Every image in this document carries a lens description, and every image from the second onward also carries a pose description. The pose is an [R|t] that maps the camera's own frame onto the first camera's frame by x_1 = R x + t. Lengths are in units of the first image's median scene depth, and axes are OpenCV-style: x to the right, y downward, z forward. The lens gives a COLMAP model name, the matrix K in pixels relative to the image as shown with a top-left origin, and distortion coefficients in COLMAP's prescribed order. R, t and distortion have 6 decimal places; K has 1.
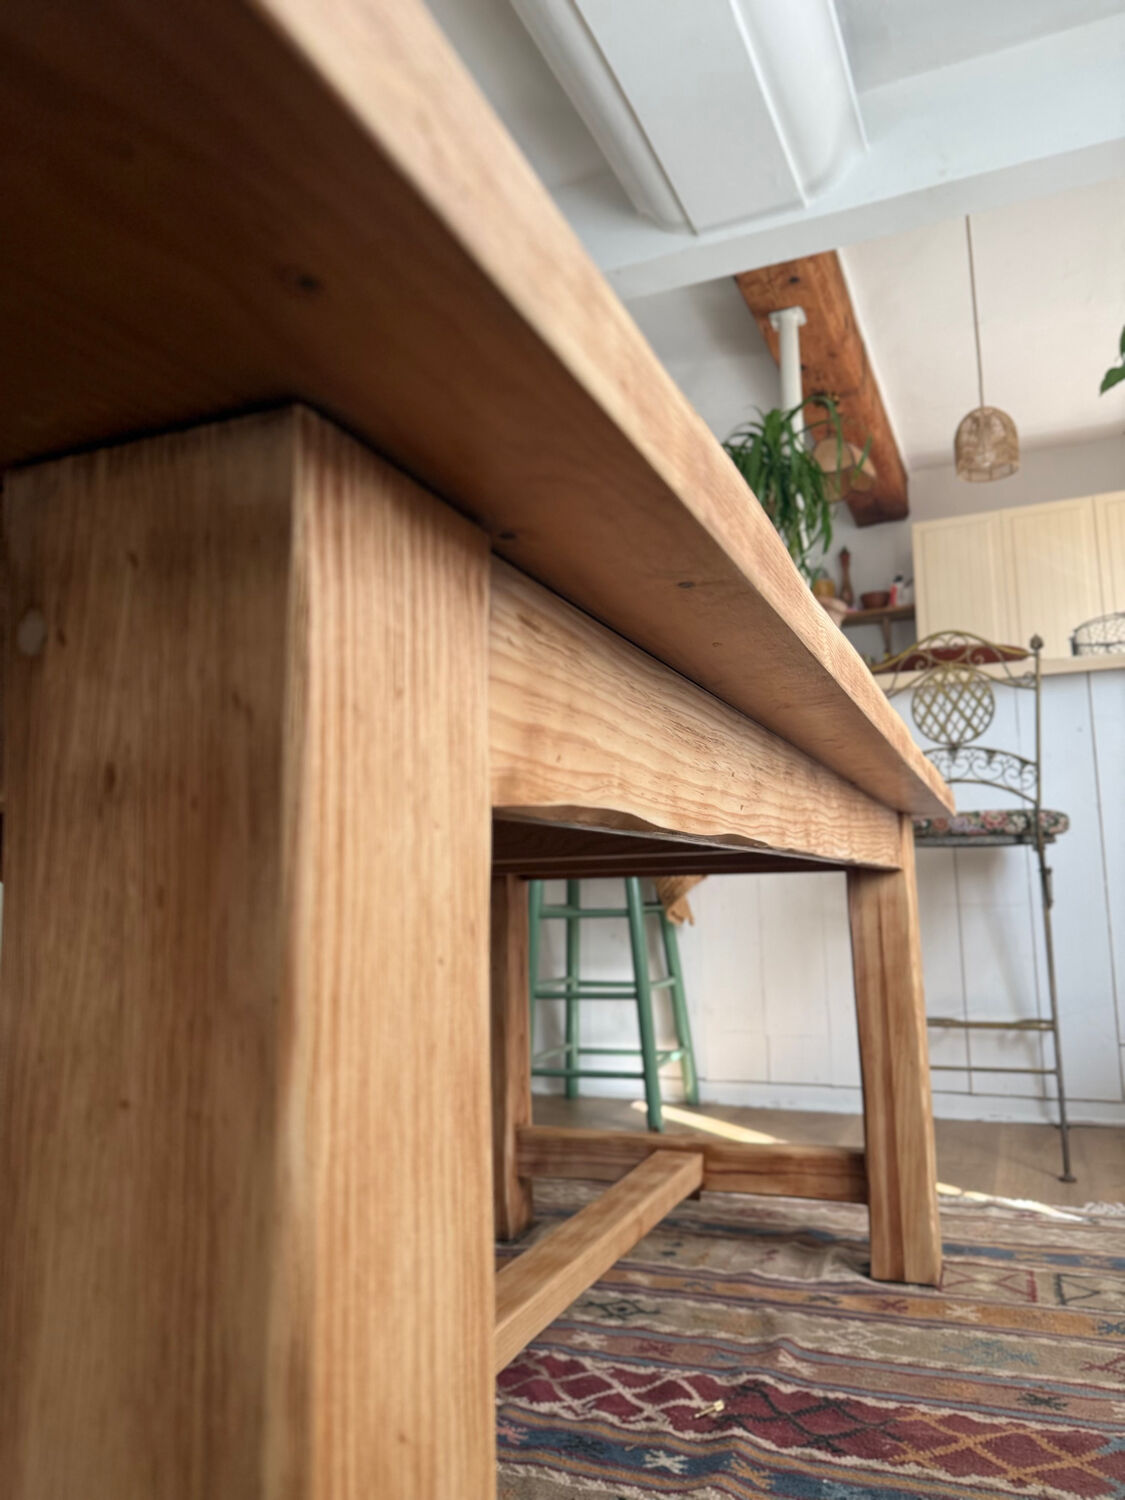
lens RADIAL K [[1108.5, 0, 562.5], [0, 1108.5, 750.0], [0, 0, 1]] dist [-0.040151, 0.003819]
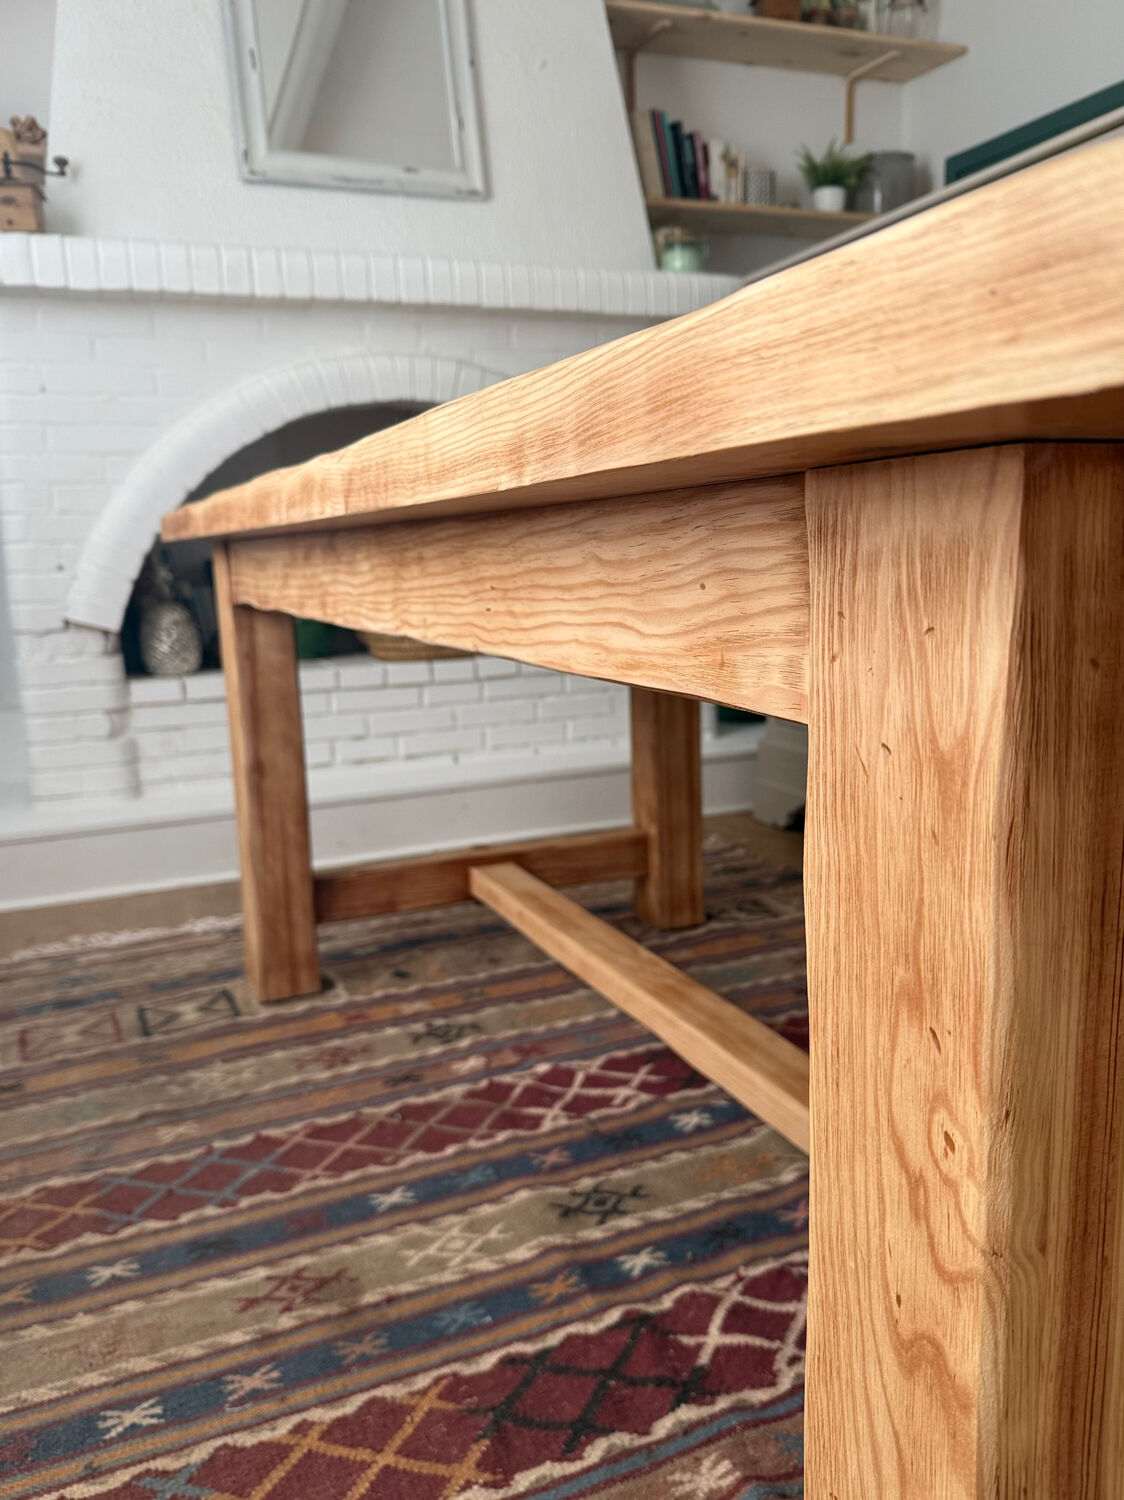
lens RADIAL K [[1153.4, 0, 562.0], [0, 1153.4, 750.0], [0, 0, 1]] dist [0.054965, -0.135579]
pose [[-0.693209, 0.174020, -0.699413, 0.777905], [0.149788, 0.984010, 0.096371, 0.123071], [0.705000, -0.037959, -0.708191, 1.714001]]
